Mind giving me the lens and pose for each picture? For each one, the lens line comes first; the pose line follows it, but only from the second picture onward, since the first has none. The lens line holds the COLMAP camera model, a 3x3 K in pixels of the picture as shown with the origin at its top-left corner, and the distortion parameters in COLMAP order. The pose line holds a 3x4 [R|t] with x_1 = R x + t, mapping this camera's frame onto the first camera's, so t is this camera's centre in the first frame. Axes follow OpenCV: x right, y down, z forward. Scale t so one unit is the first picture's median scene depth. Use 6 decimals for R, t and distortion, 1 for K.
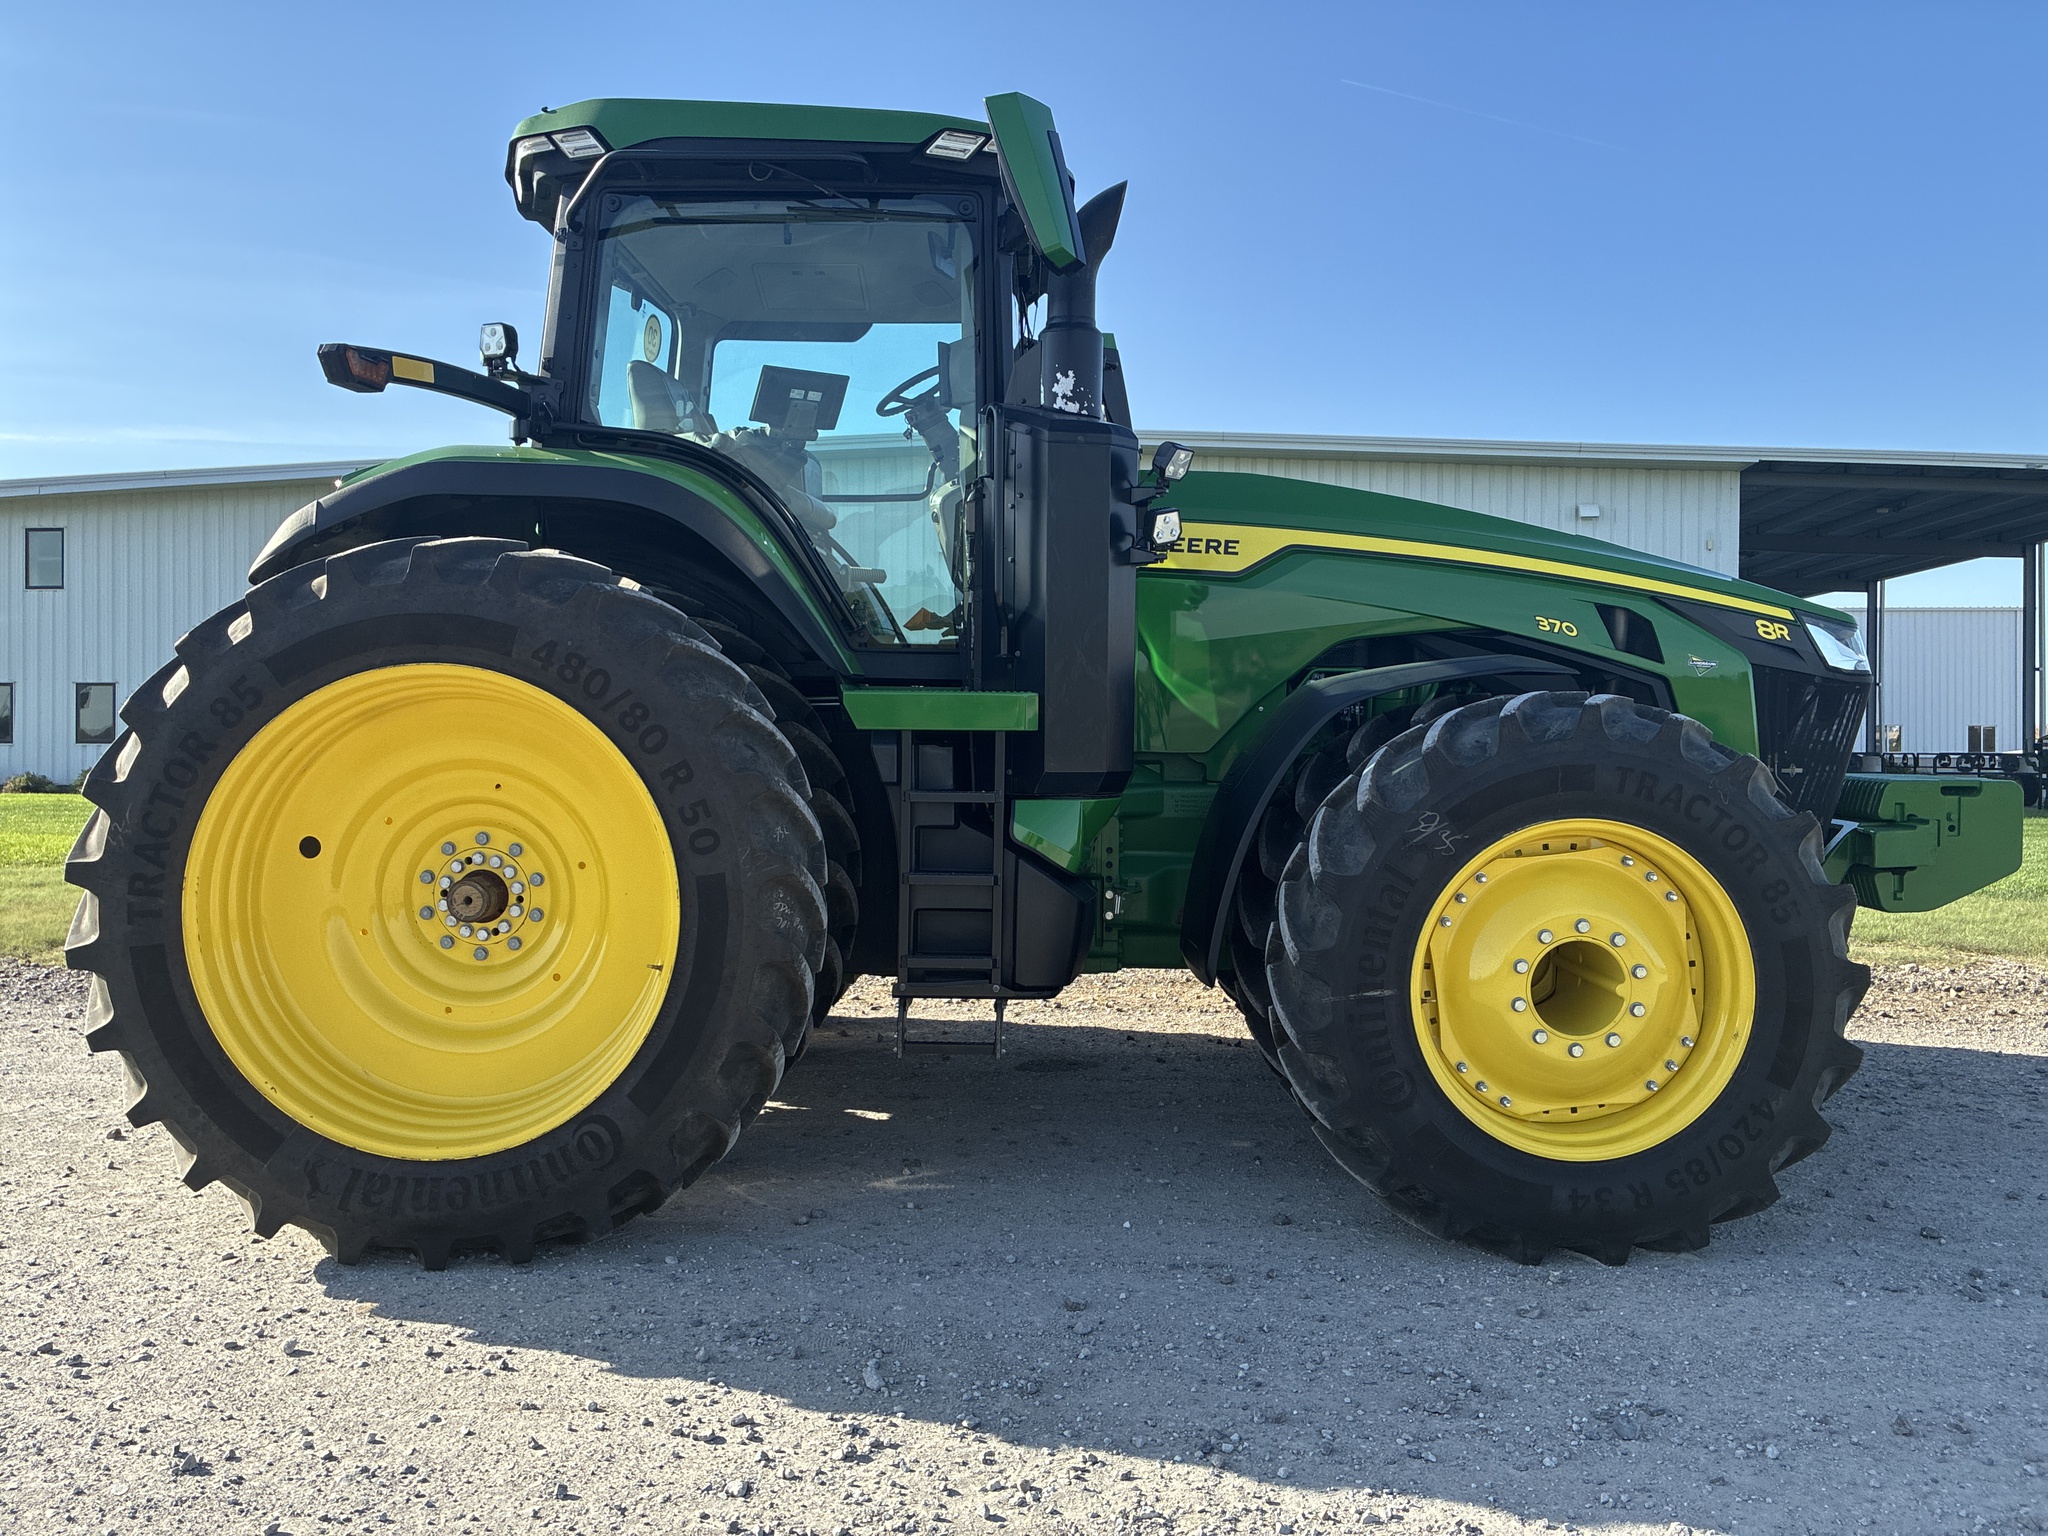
lens RADIAL K [[1555.2, 0, 1022.5], [0, 1555.2, 762.1], [0, 0, 1]] dist [0.038554, -0.029861]
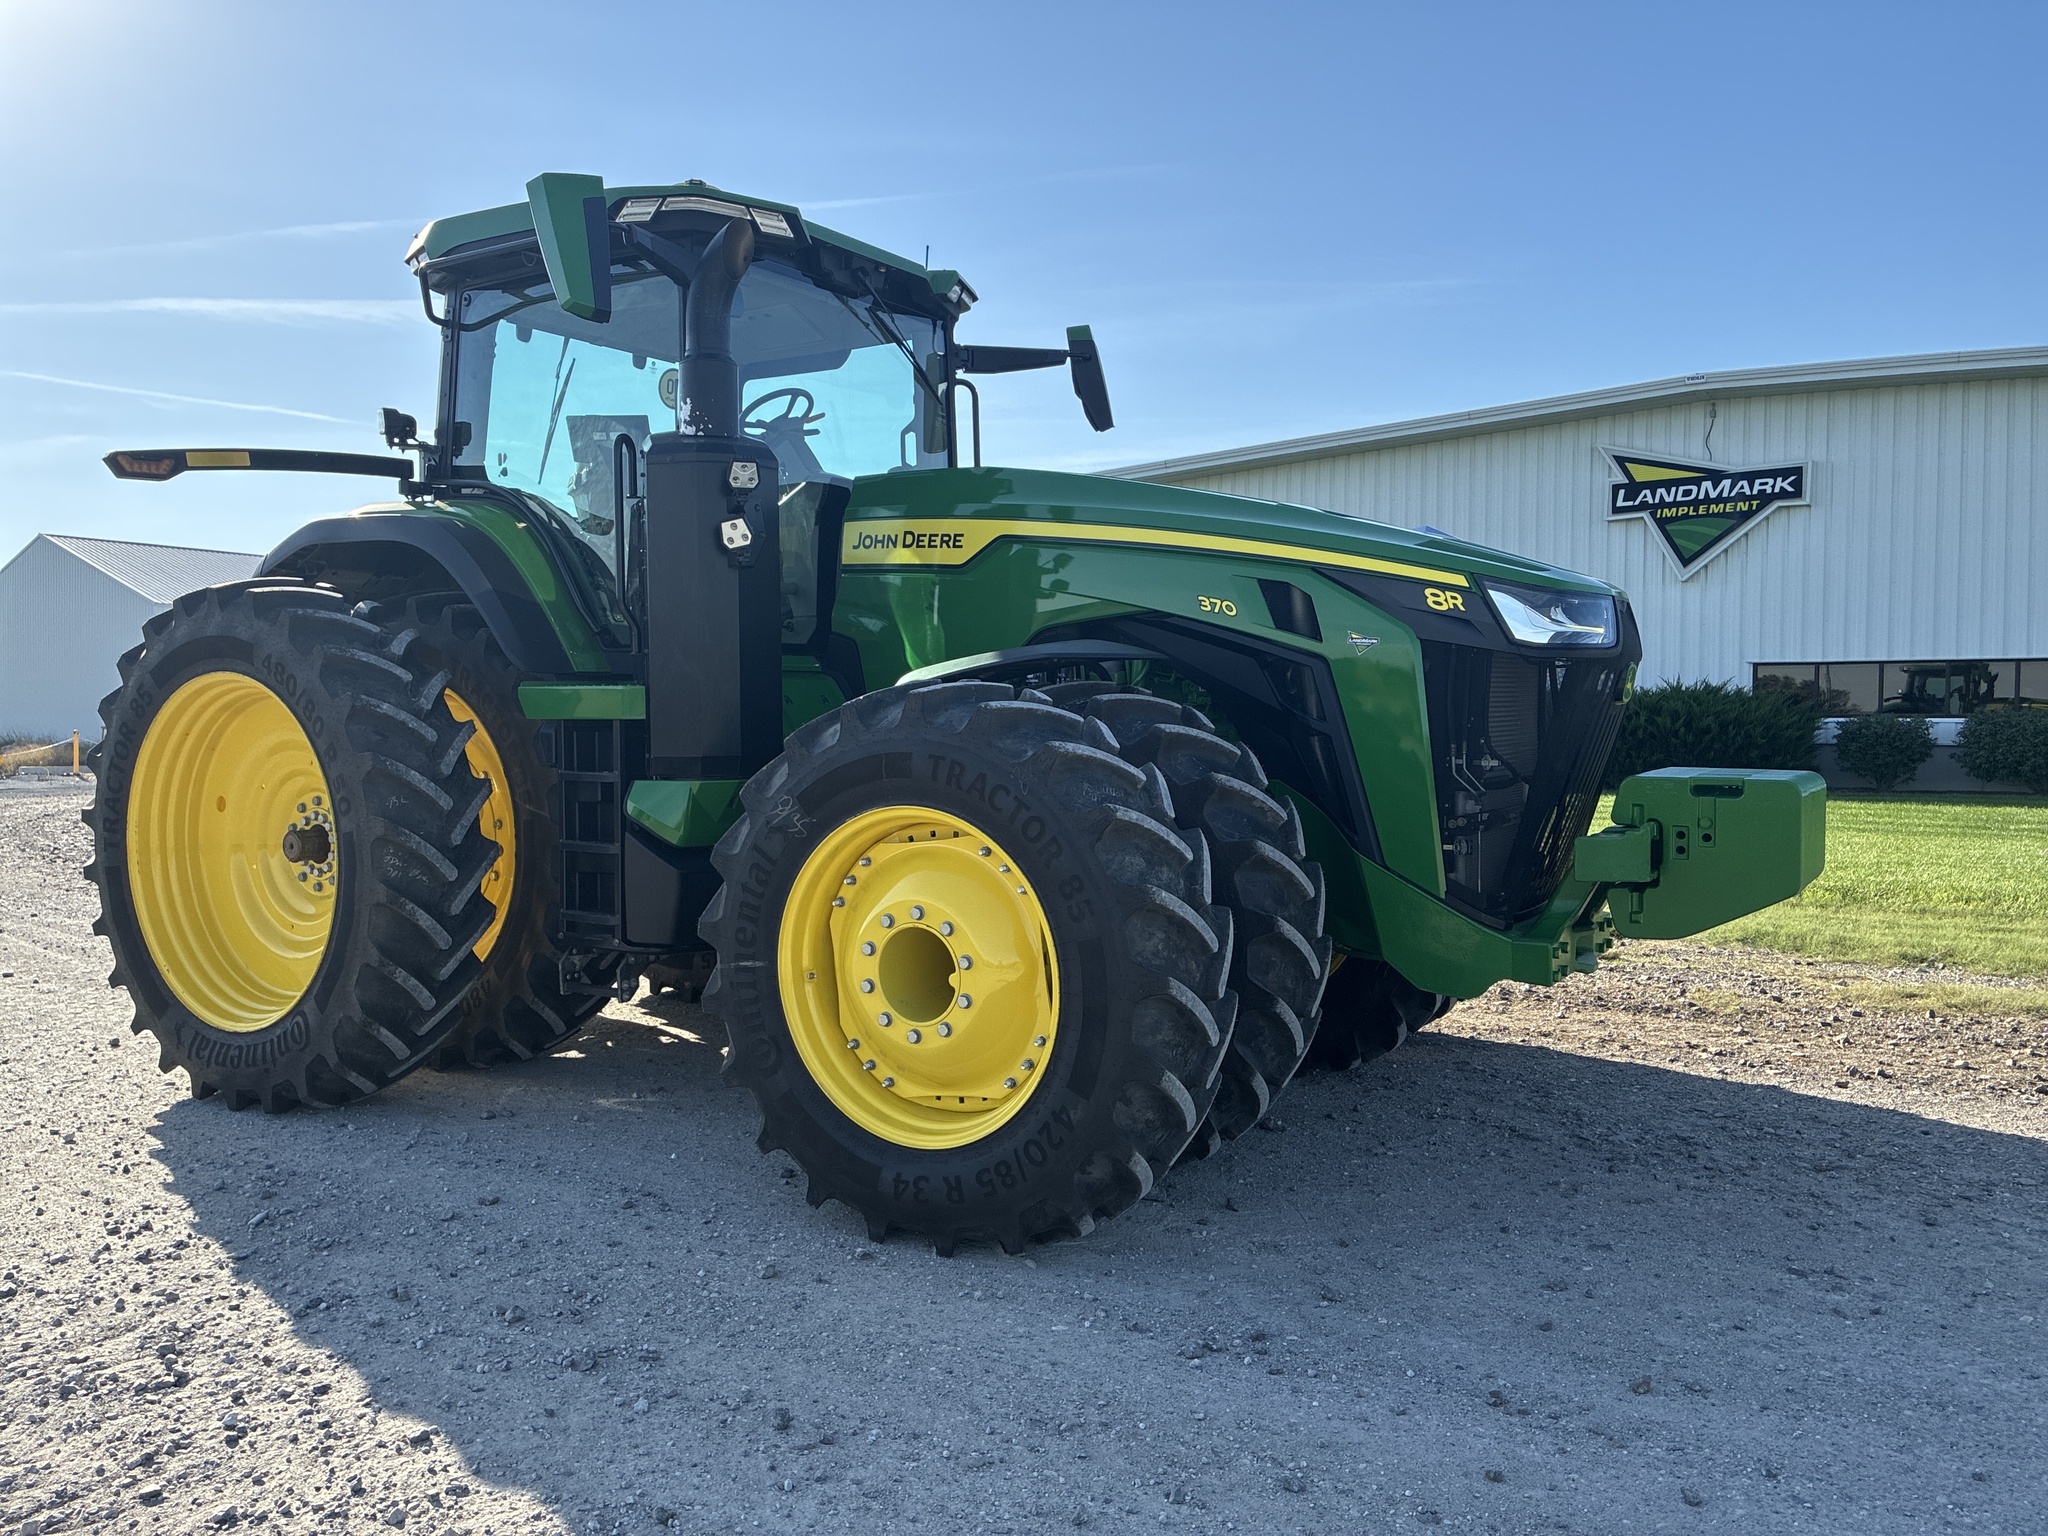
lens RADIAL K [[1555.2, 0, 1022.9], [0, 1555.2, 772.6], [0, 0, 1]] dist [0.038554, -0.029861]
pose [[0.851846, 0.014906, -0.523581, 0.944026], [-0.007163, 0.999833, 0.016811, -0.002496], [0.523744, -0.010570, 0.851810, 0.189552]]
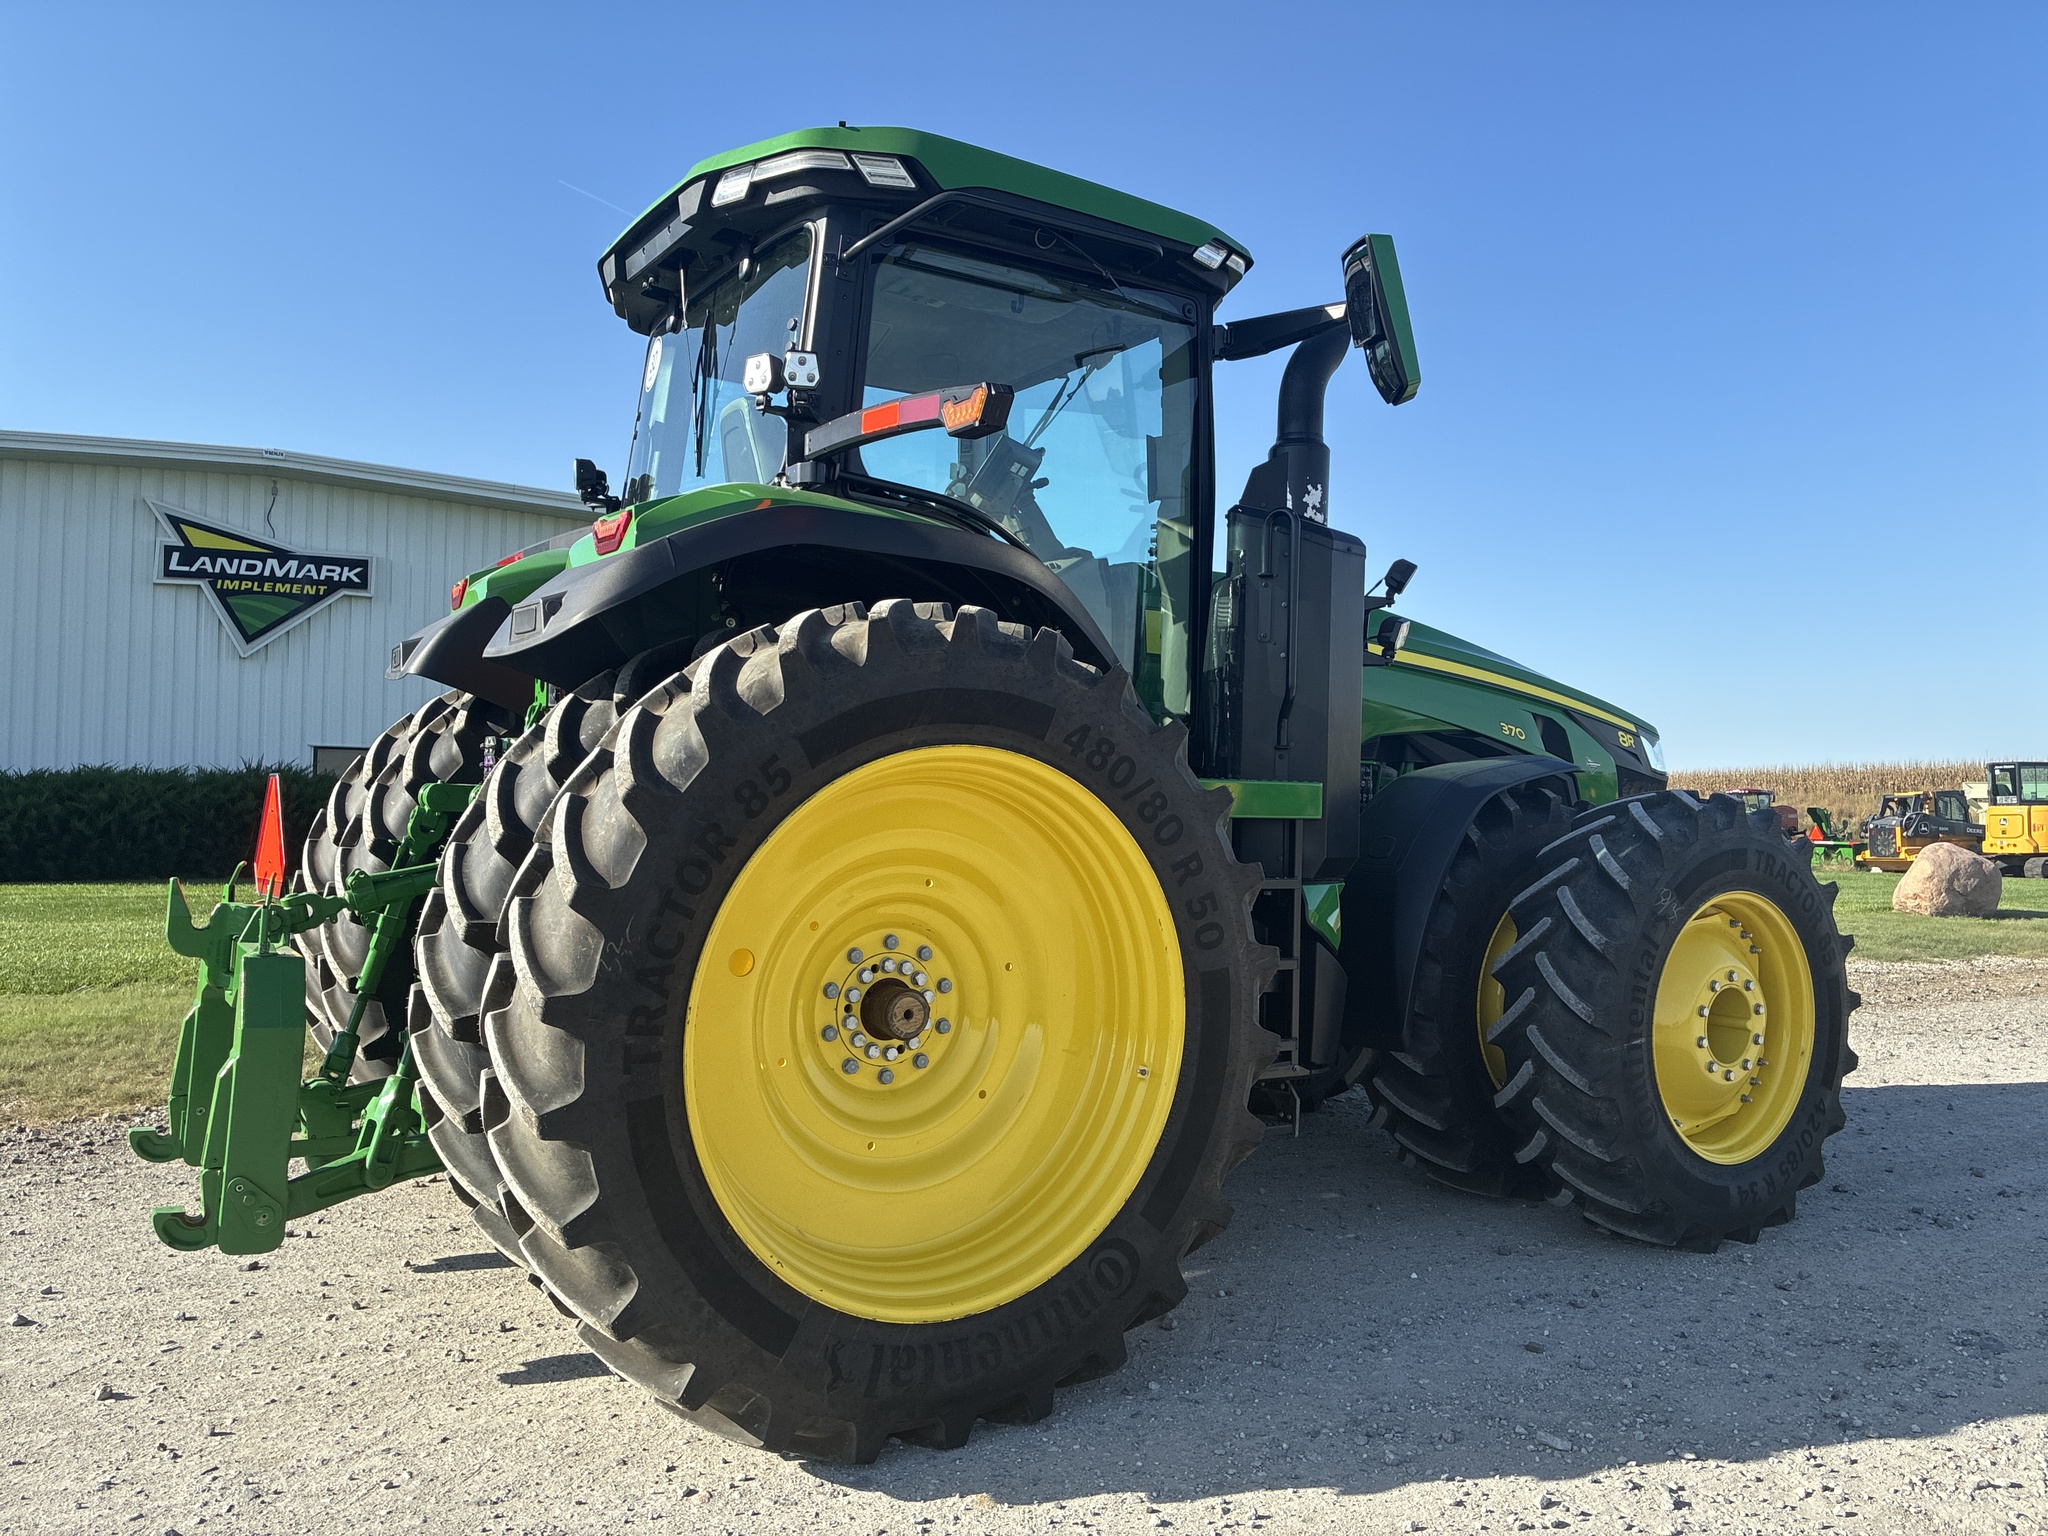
lens RADIAL K [[1555.2, 0, 1029.1], [0, 1555.2, 762.2], [0, 0, 1]] dist [0.038554, -0.029861]
pose [[0.838826, 0.020291, 0.544022, -0.819217], [0.003302, 0.999097, -0.042355, -0.016078], [-0.544390, 0.037325, 0.838002, 0.243493]]
